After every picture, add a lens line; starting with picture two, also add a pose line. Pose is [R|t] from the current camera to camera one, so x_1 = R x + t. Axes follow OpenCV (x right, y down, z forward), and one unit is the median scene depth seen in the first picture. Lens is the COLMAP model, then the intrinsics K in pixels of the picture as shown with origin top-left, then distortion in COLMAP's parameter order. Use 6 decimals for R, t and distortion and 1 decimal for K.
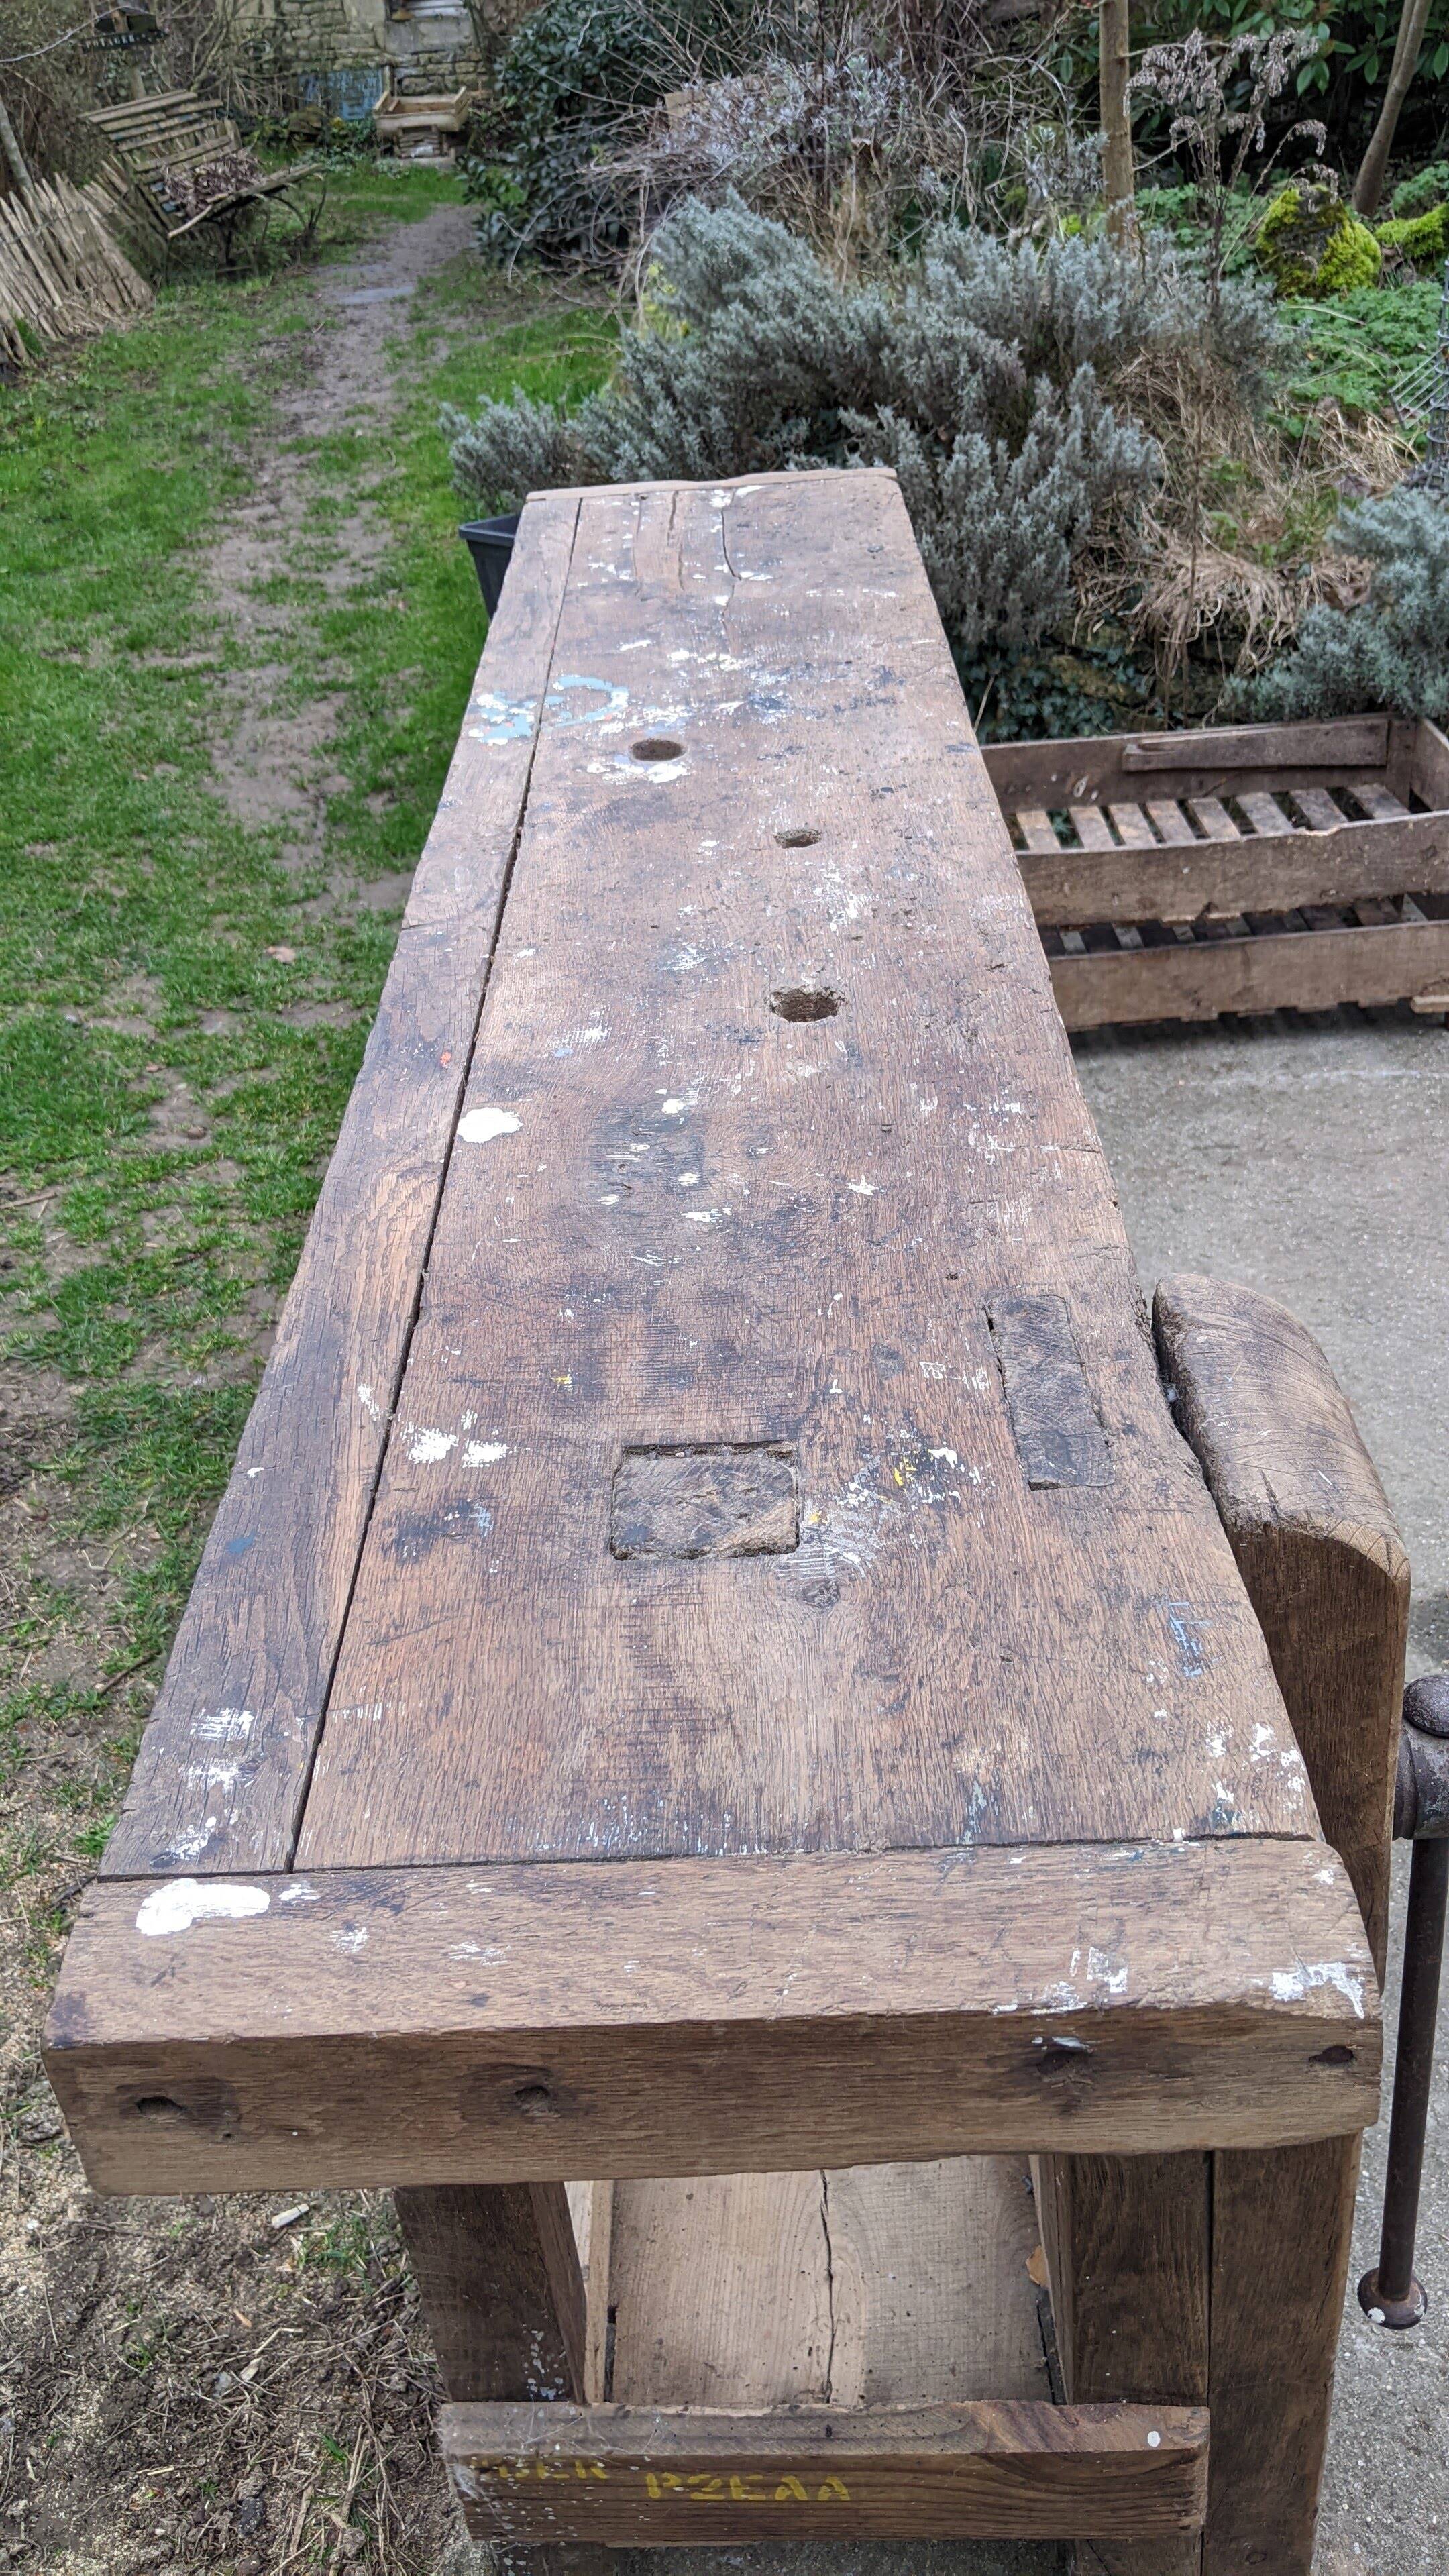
lens RADIAL K [[2077.1, 0, 721.4], [0, 2077.1, 1287.9], [0, 0, 1]] dist [0.060519, -0.125095]
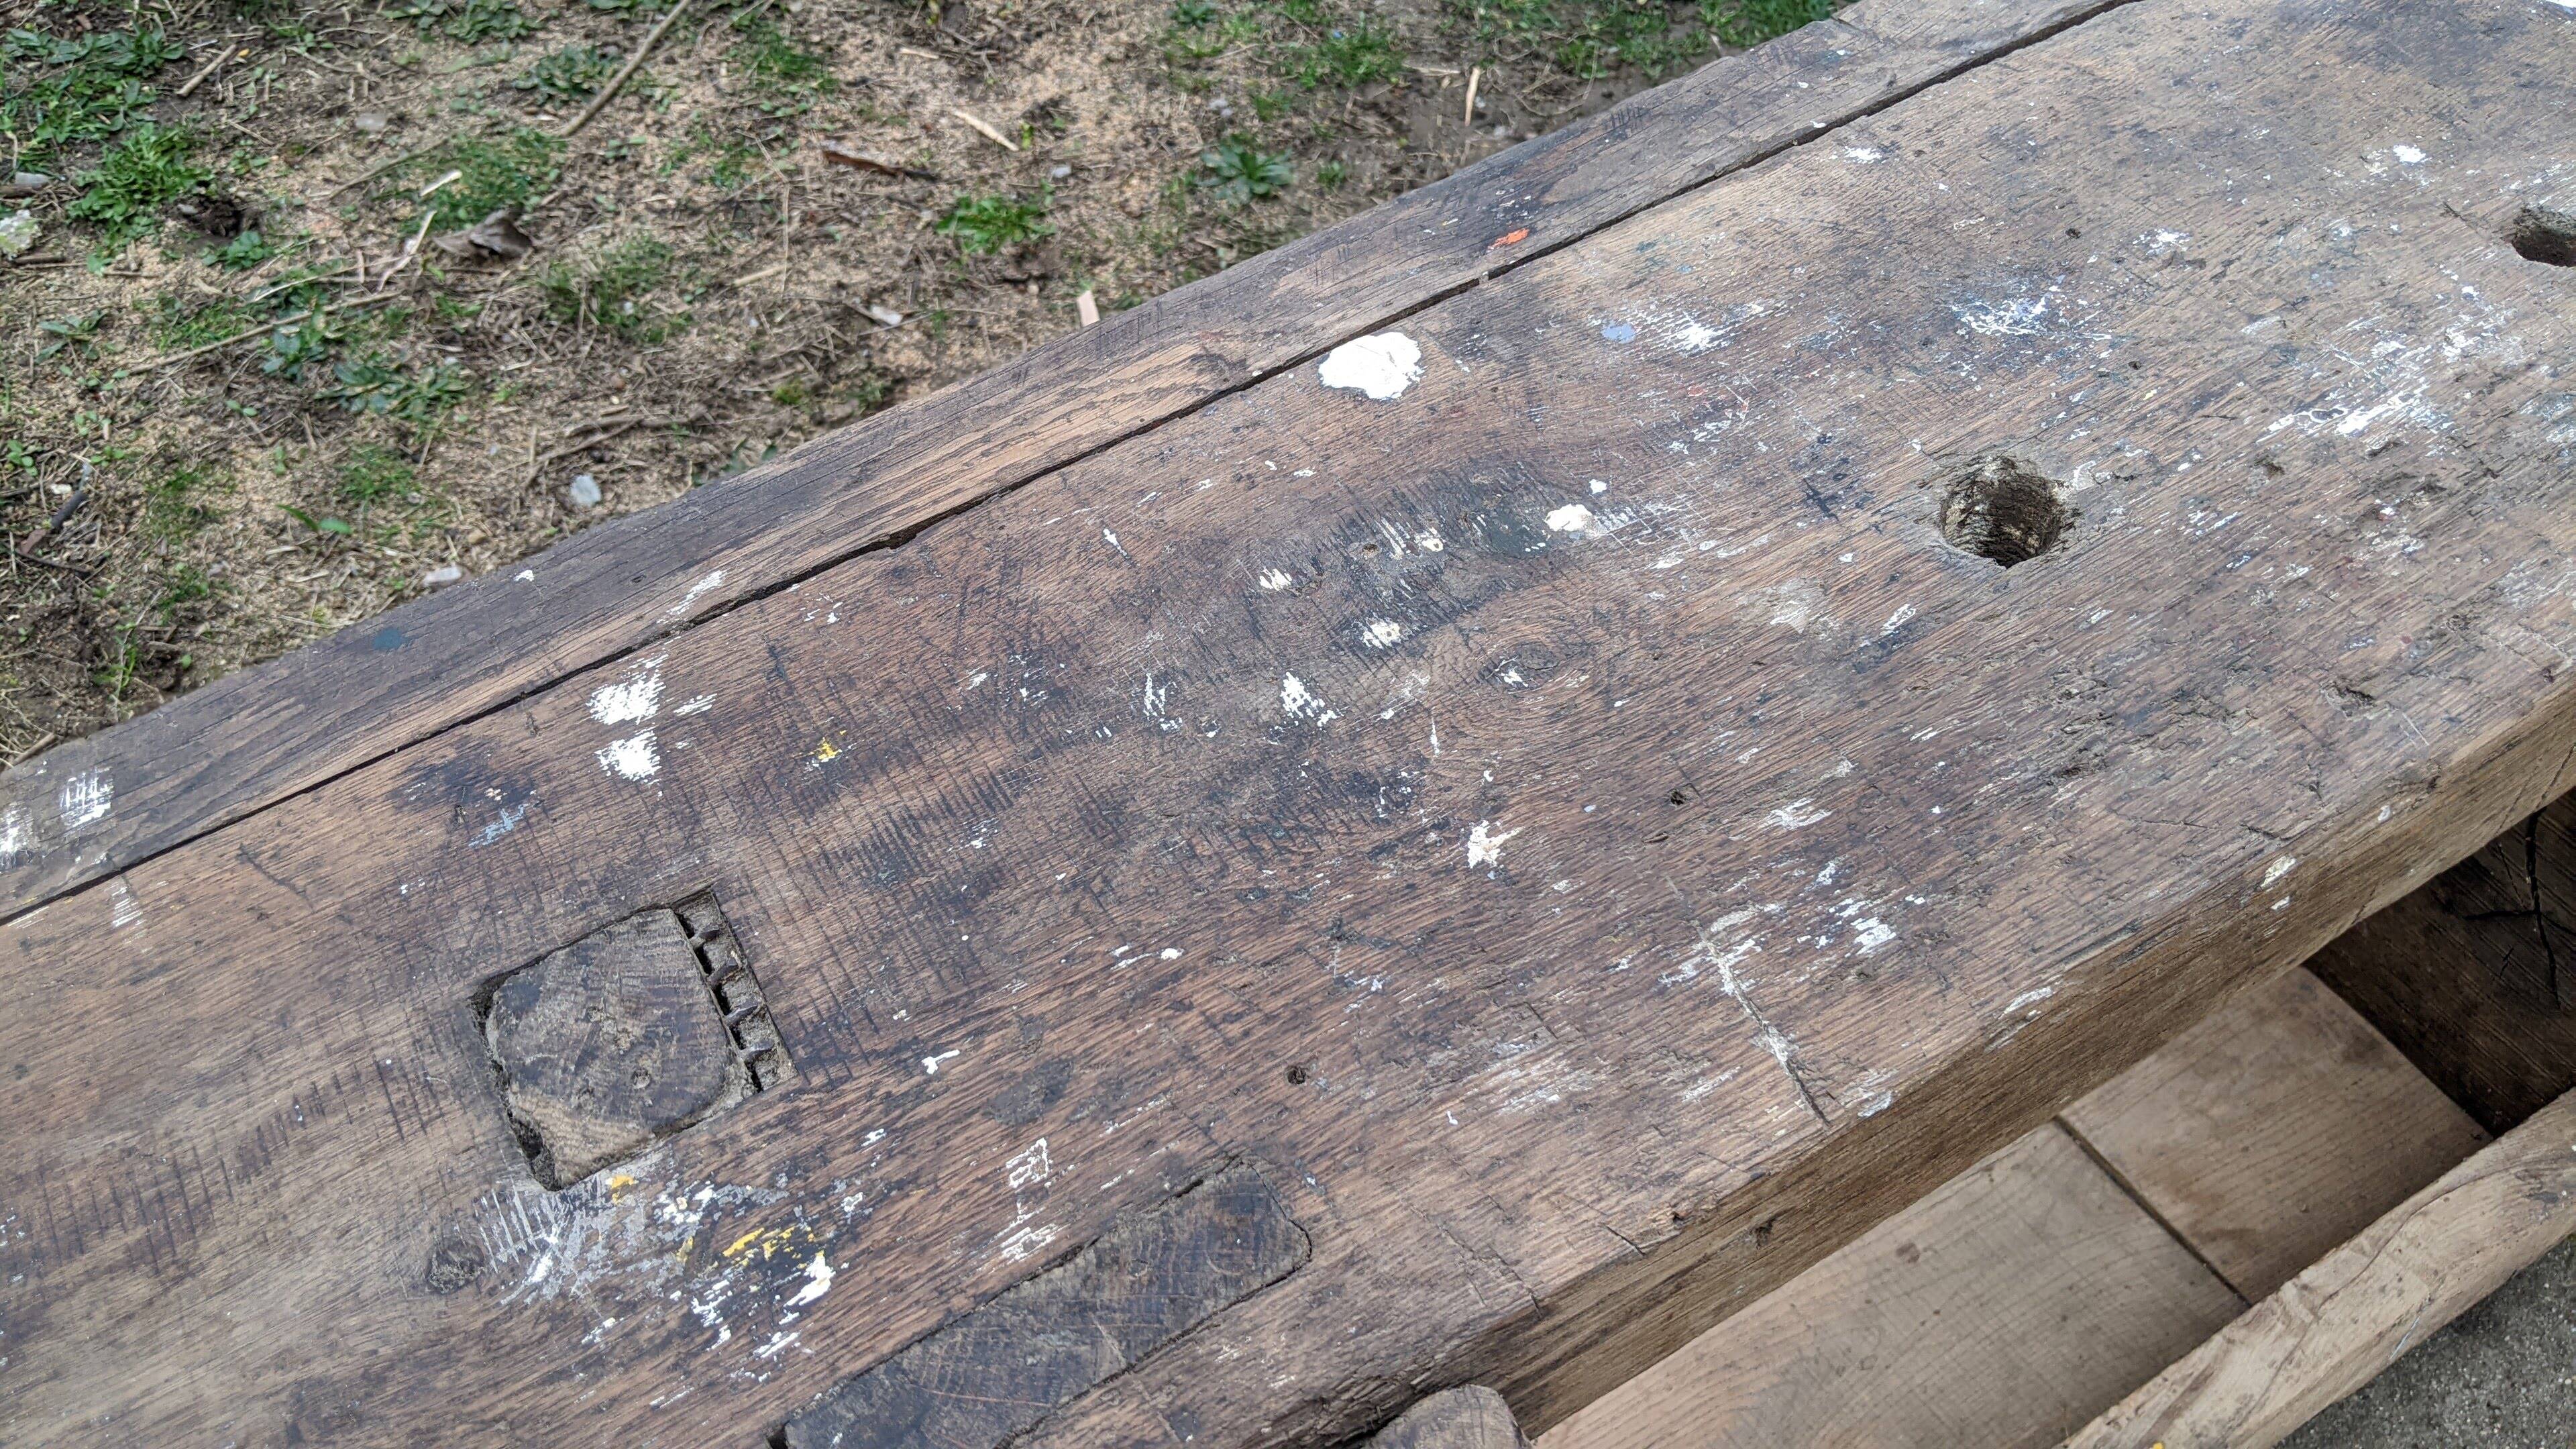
lens RADIAL K [[2077.1, 0, 1248.7], [0, 2077.1, 762.5], [0, 0, 1]] dist [0.060519, -0.125095]
pose [[0.504418, 0.686093, -0.524251, 0.265739], [-0.448517, 0.727009, 0.519895, -0.277280], [0.737831, -0.027109, 0.674441, 0.466477]]
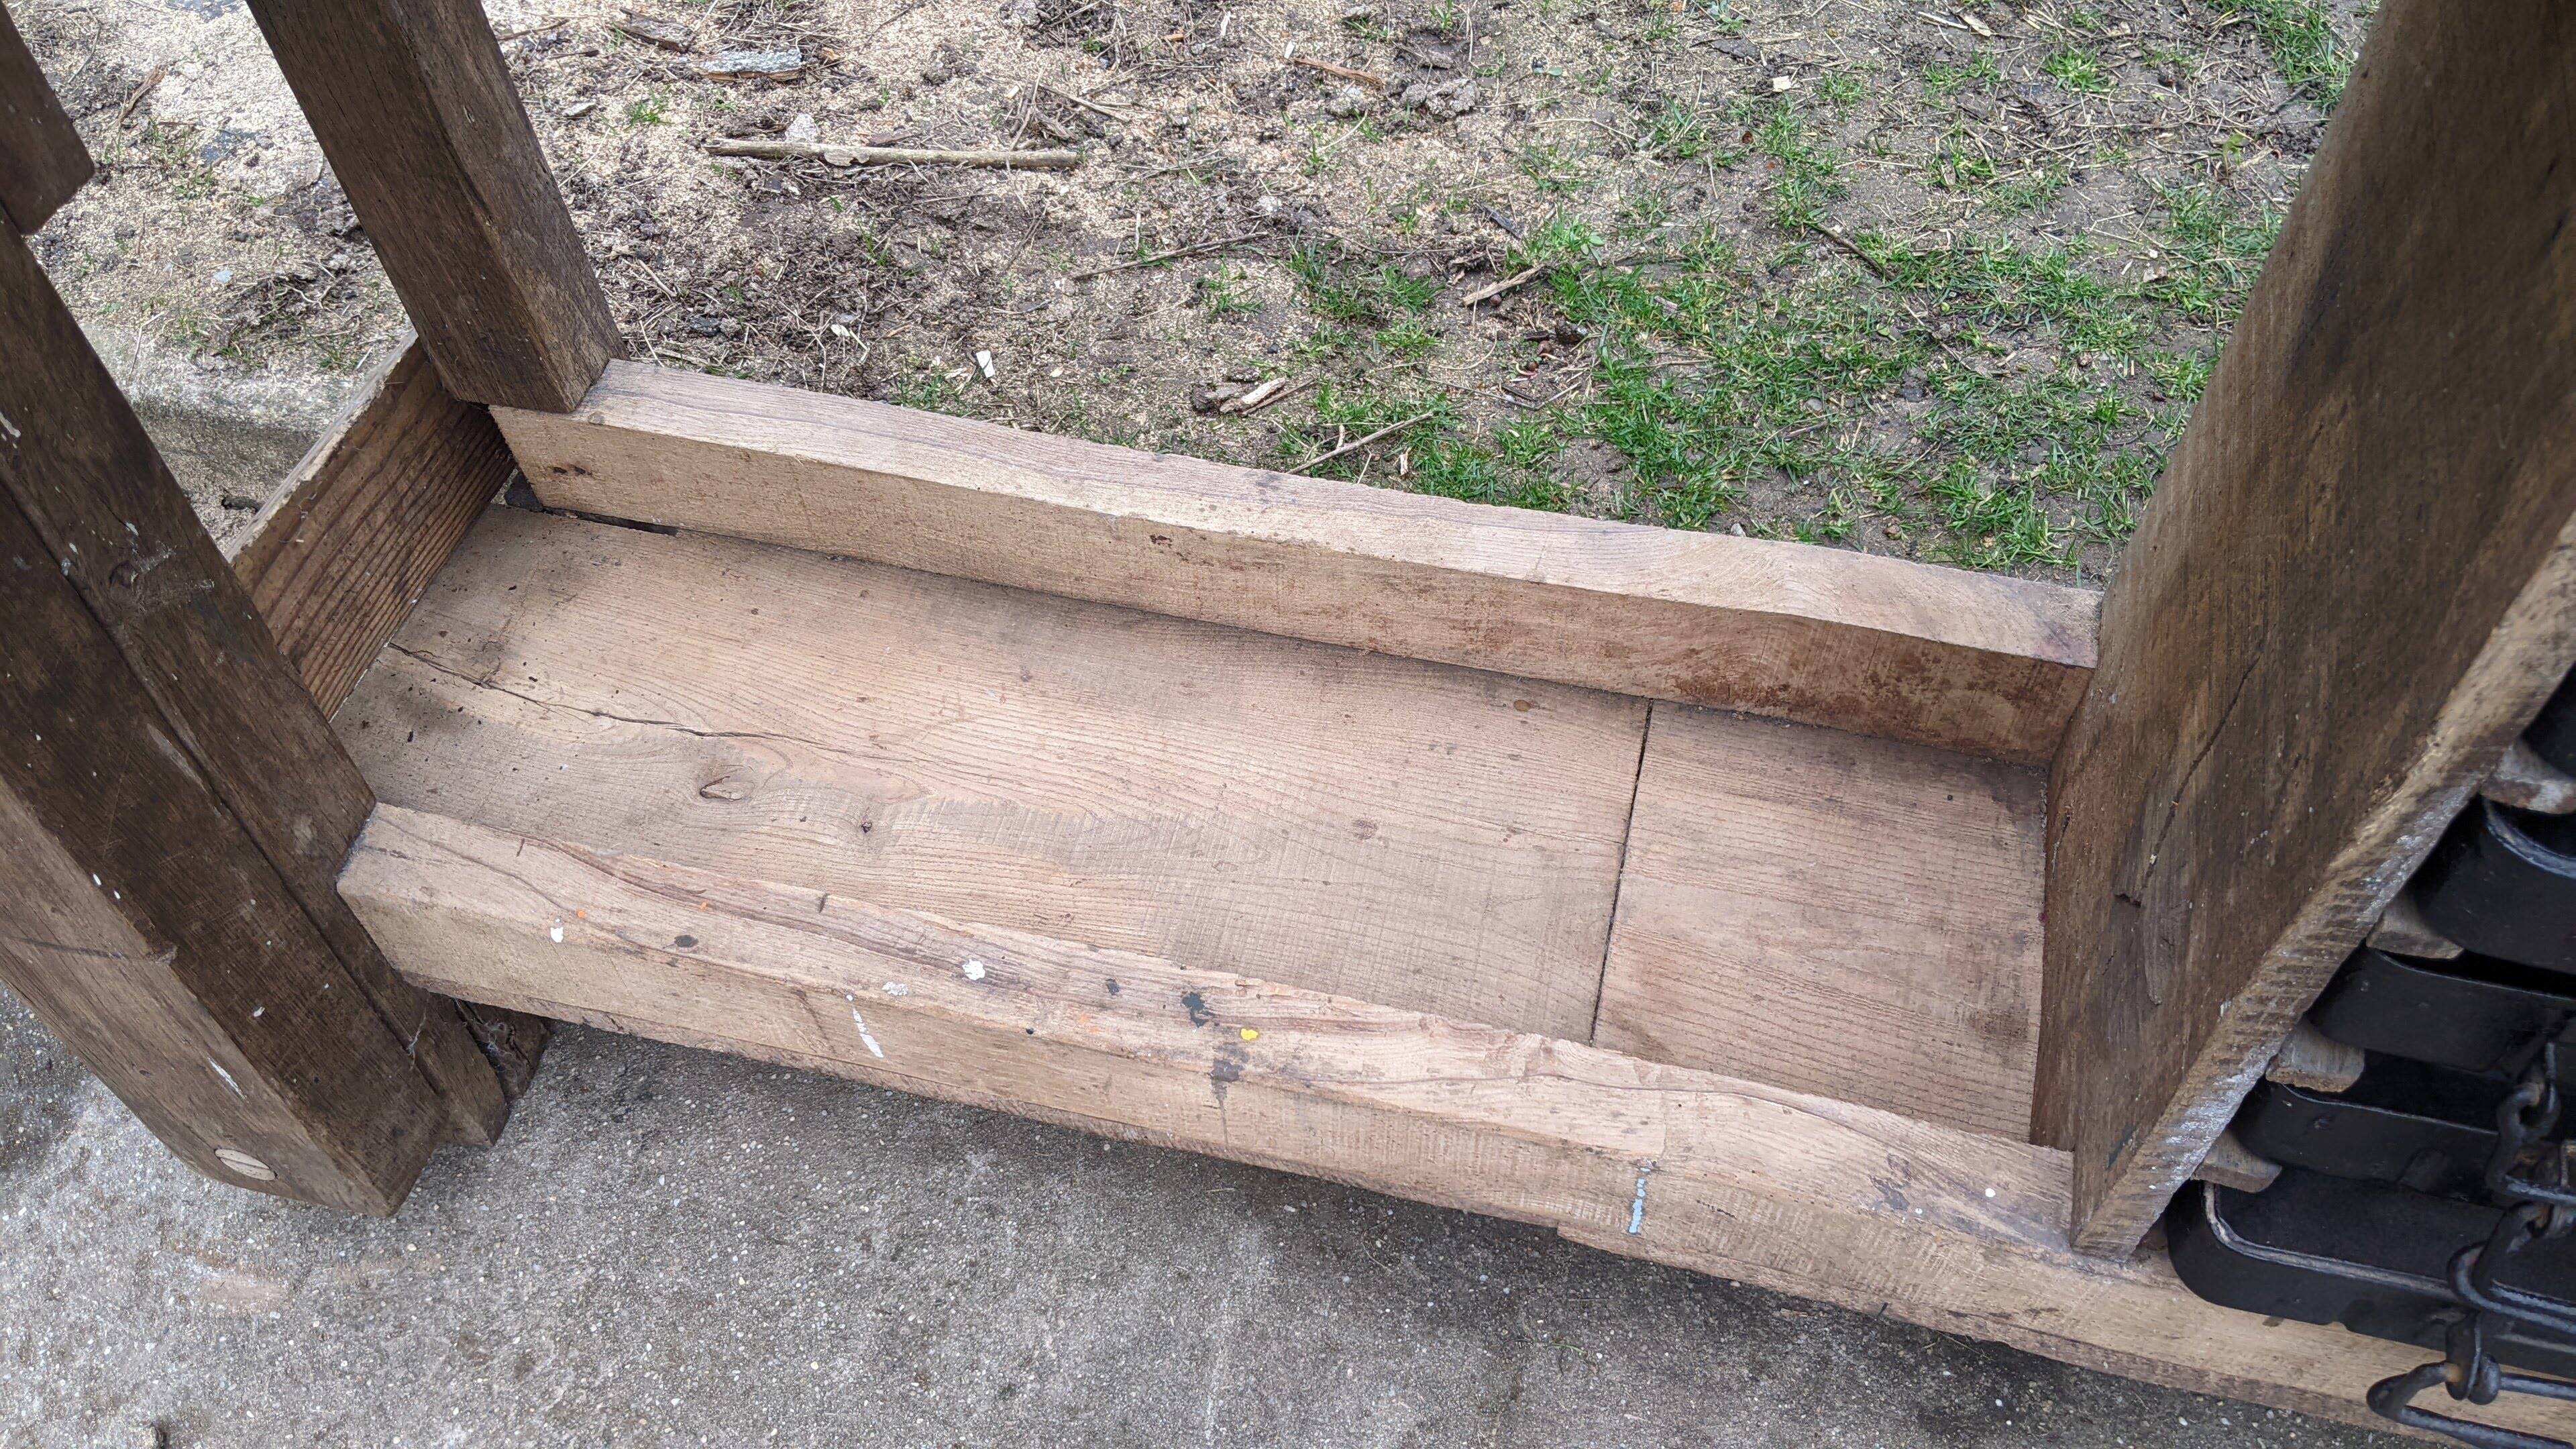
lens RADIAL K [[2077.1, 0, 1291.4], [0, 2077.1, 734.4], [0, 0, 1]] dist [0.060519, -0.125095]
pose [[-0.248425, 0.826840, -0.504599, 0.504491], [-0.487891, 0.343217, 0.802598, -0.452118], [0.836808, 0.445575, 0.318144, 1.109139]]
